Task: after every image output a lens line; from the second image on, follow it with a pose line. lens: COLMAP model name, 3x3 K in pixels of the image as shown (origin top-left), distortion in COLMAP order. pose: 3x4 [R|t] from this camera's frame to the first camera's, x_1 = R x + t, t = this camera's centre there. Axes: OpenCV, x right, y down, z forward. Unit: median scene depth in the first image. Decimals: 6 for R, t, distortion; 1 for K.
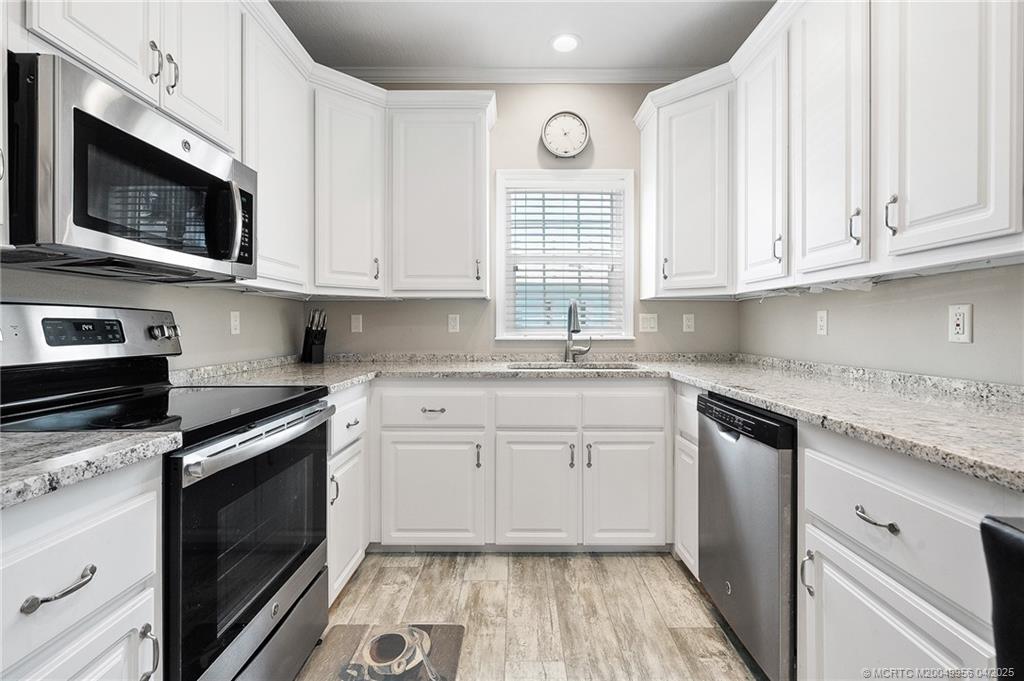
lens RADIAL K [[464.0, 0, 513.2], [0, 464.0, 328.5], [0, 0, 1]] dist [-0.003527, 0.001486]
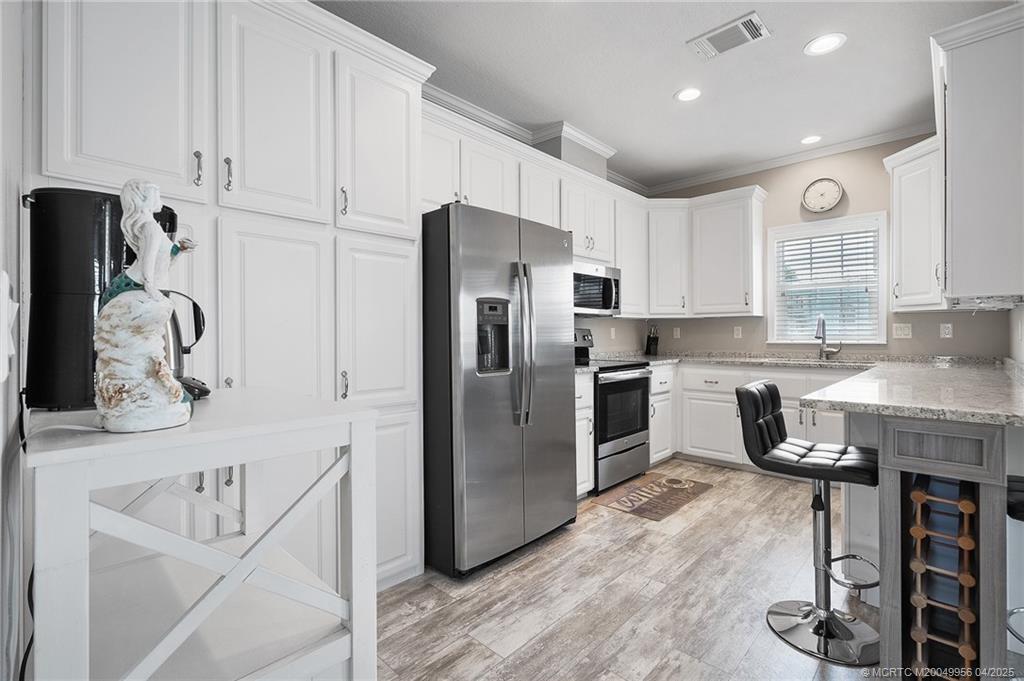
lens RADIAL K [[464.0, 0, 514.3], [0, 464.0, 336.6], [0, 0, 1]] dist [-0.003527, 0.001486]
pose [[0.729901, -0.000795, -0.683552, 0.559104], [0.002608, 0.999995, 0.001622, -0.002257], [0.683548, -0.002966, 0.729900, -0.917959]]
